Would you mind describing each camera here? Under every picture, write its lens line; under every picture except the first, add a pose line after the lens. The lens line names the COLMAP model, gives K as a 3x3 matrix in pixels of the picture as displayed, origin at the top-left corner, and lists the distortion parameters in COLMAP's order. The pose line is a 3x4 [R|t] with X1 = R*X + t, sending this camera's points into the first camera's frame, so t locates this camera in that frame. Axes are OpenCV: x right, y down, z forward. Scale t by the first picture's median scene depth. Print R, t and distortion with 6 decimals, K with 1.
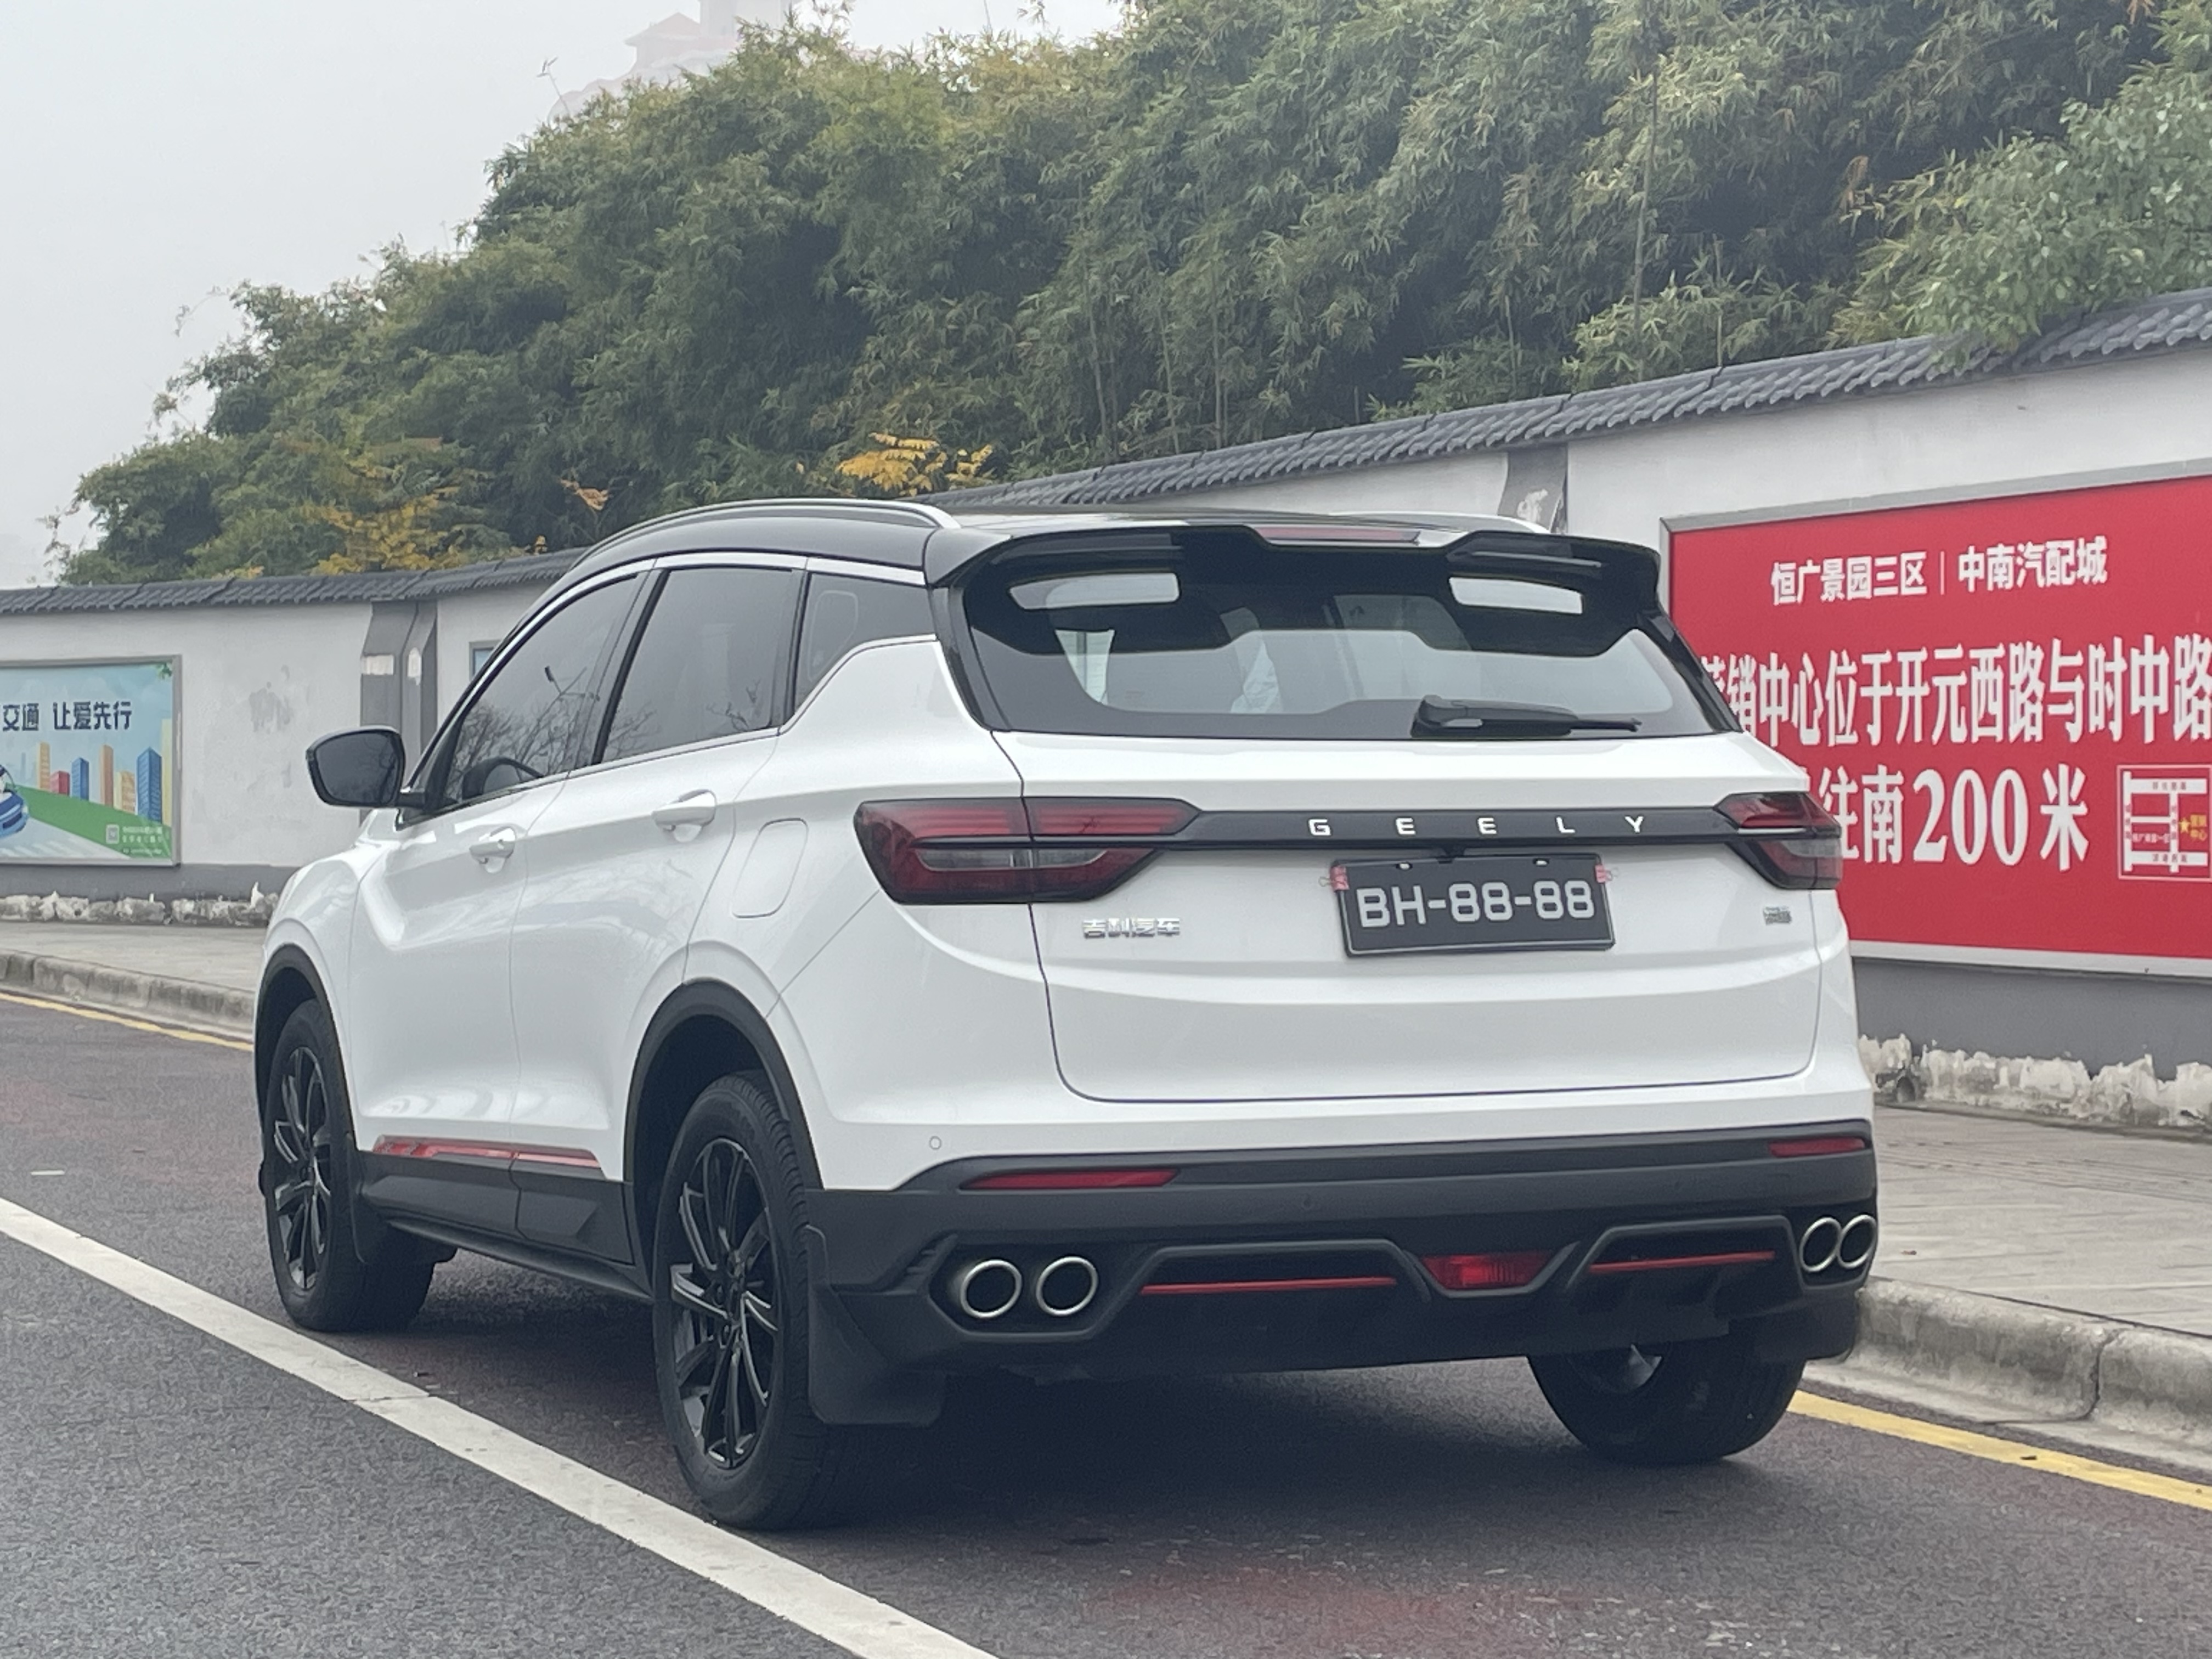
lens RADIAL K [[4389.2, 0, 1116.5], [0, 4389.2, 827.2], [0, 0, 1]] dist [0.098497, 0.000000]
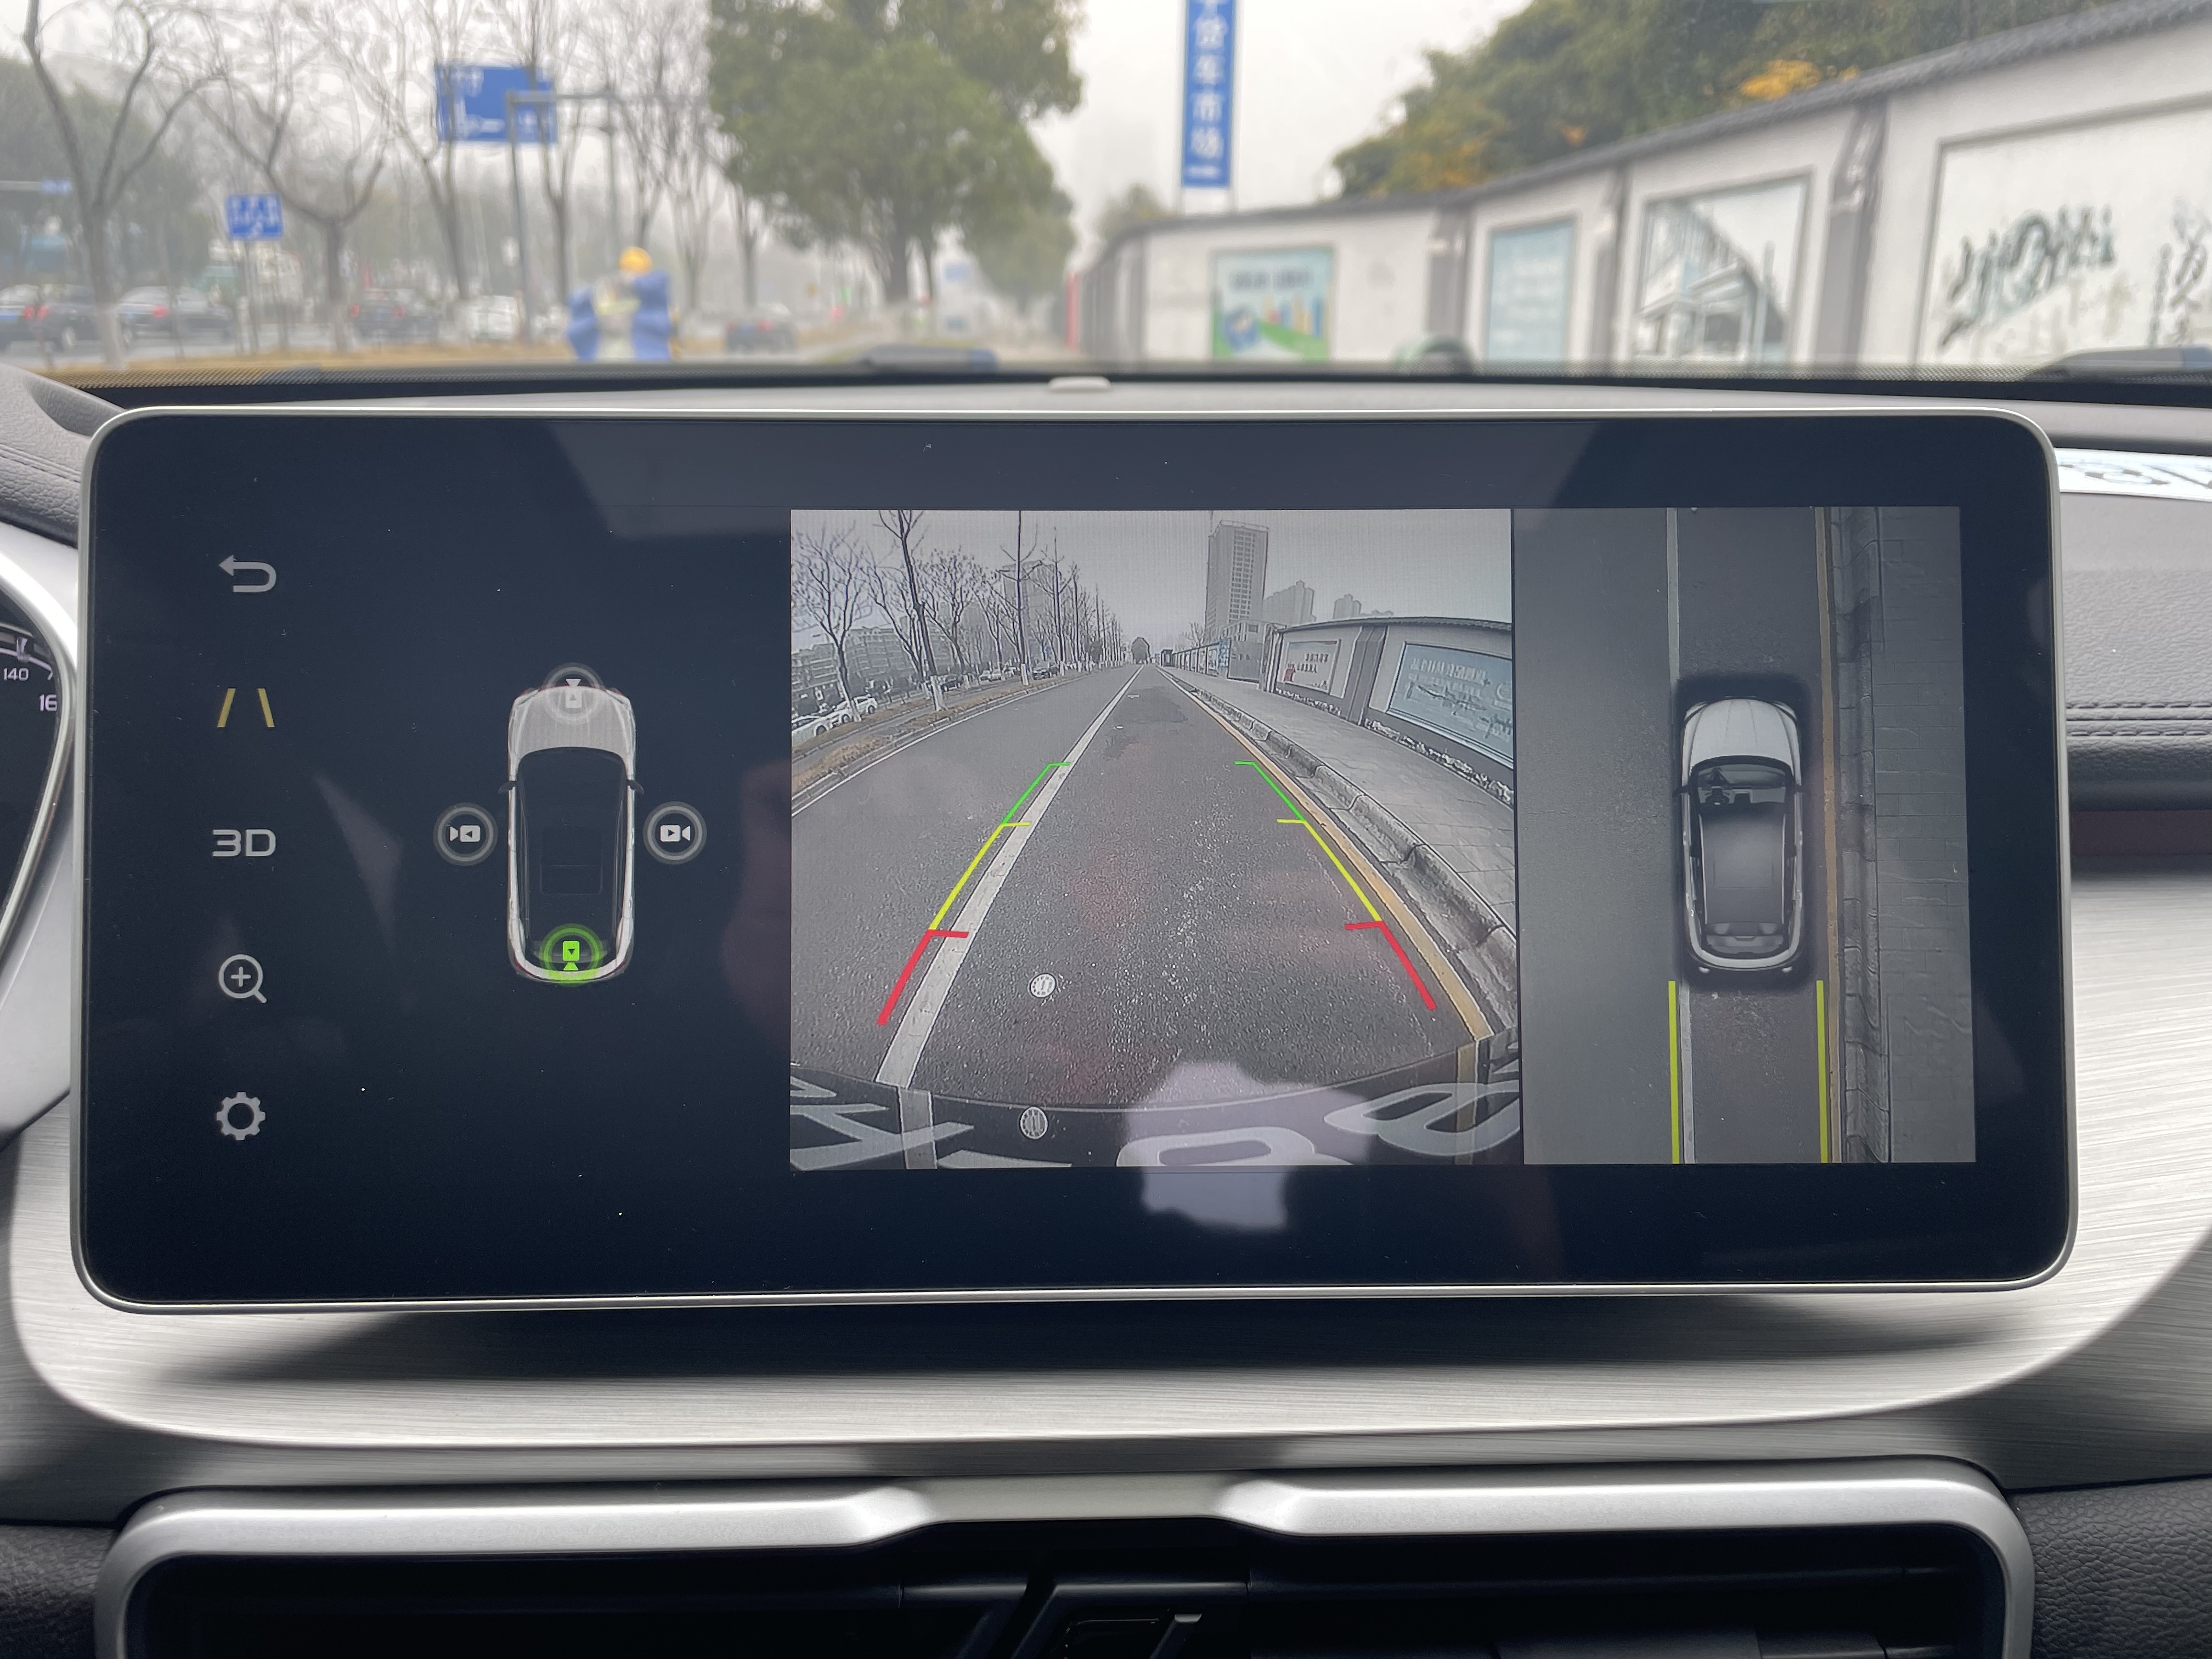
lens RADIAL K [[1684.3, 0, 1108.4], [0, 1684.3, 832.3], [0, 0, 1]] dist [0.087750, -0.116766]
pose [[0.923254, 0.115874, -0.366298, -0.035598], [-0.008918, 0.959639, 0.281093, -0.006082], [0.384086, -0.256254, 0.887024, 0.635065]]
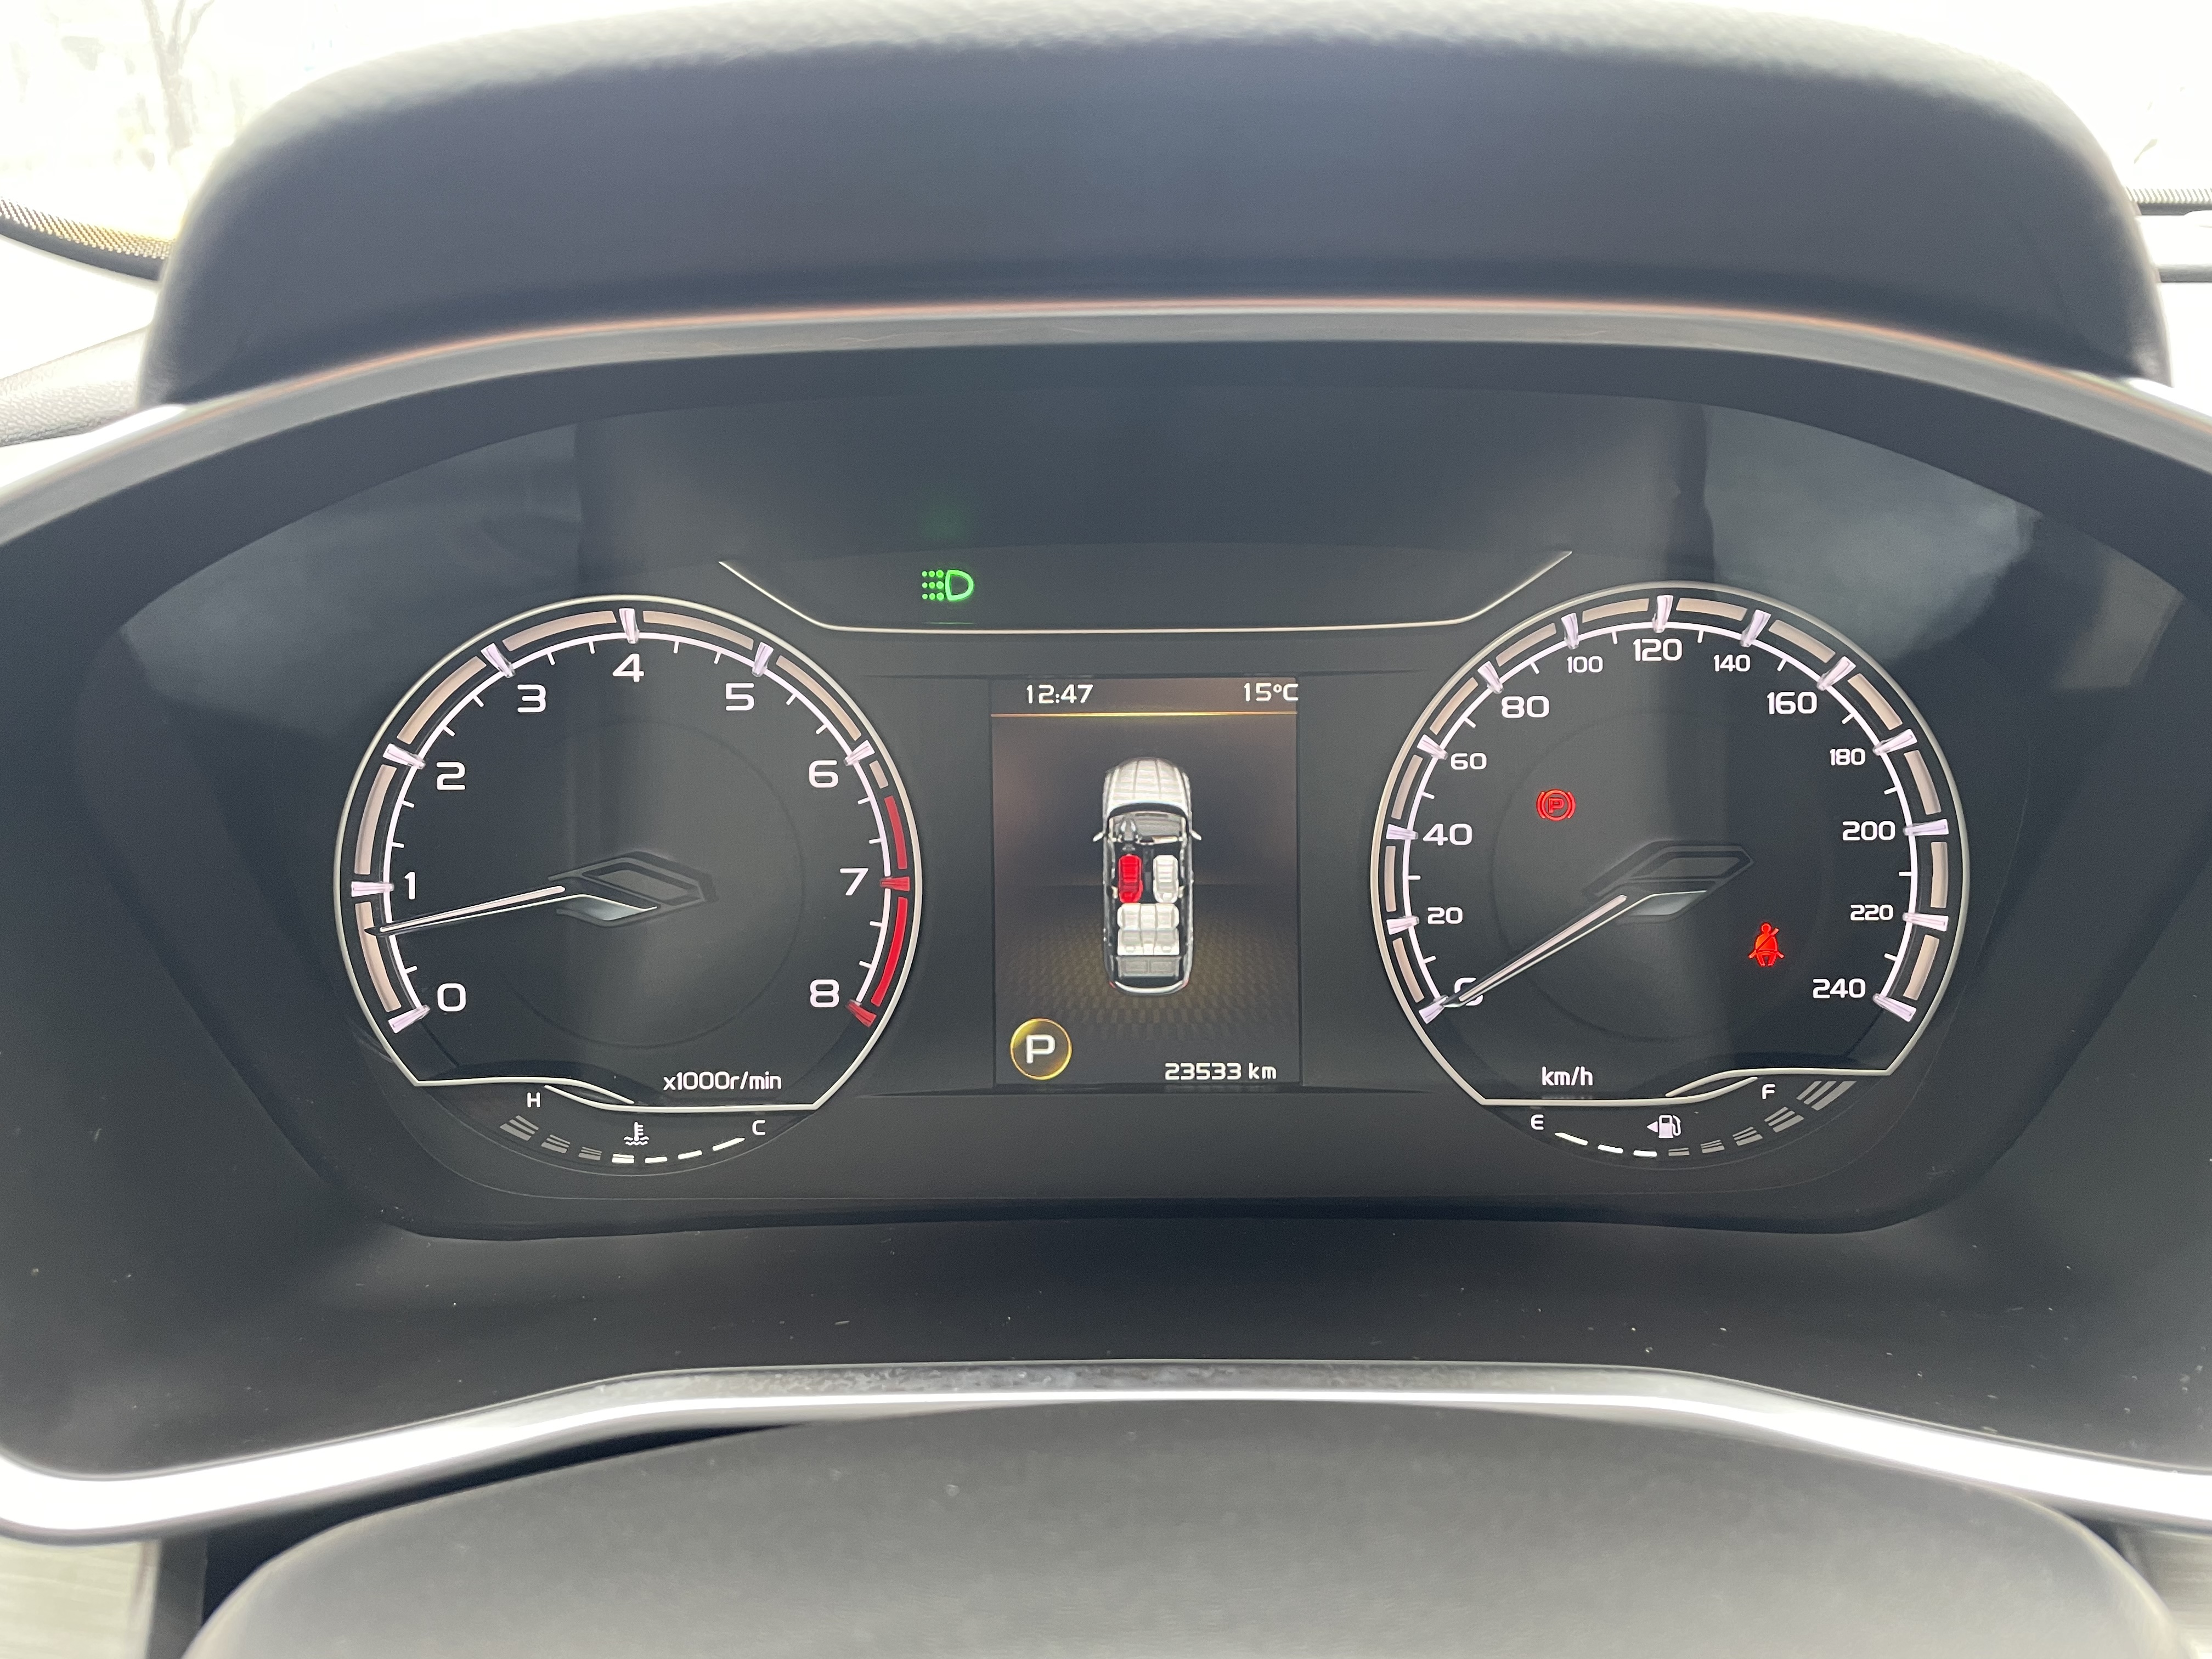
lens RADIAL K [[1684.3, 0, 1085.9], [0, 1684.3, 794.0], [0, 0, 1]] dist [0.087750, -0.116766]
pose [[0.910468, 0.145182, -0.387261, -0.064384], [0.005987, 0.931637, 0.363341, -0.006459], [0.413537, -0.333129, 0.847356, 0.632892]]
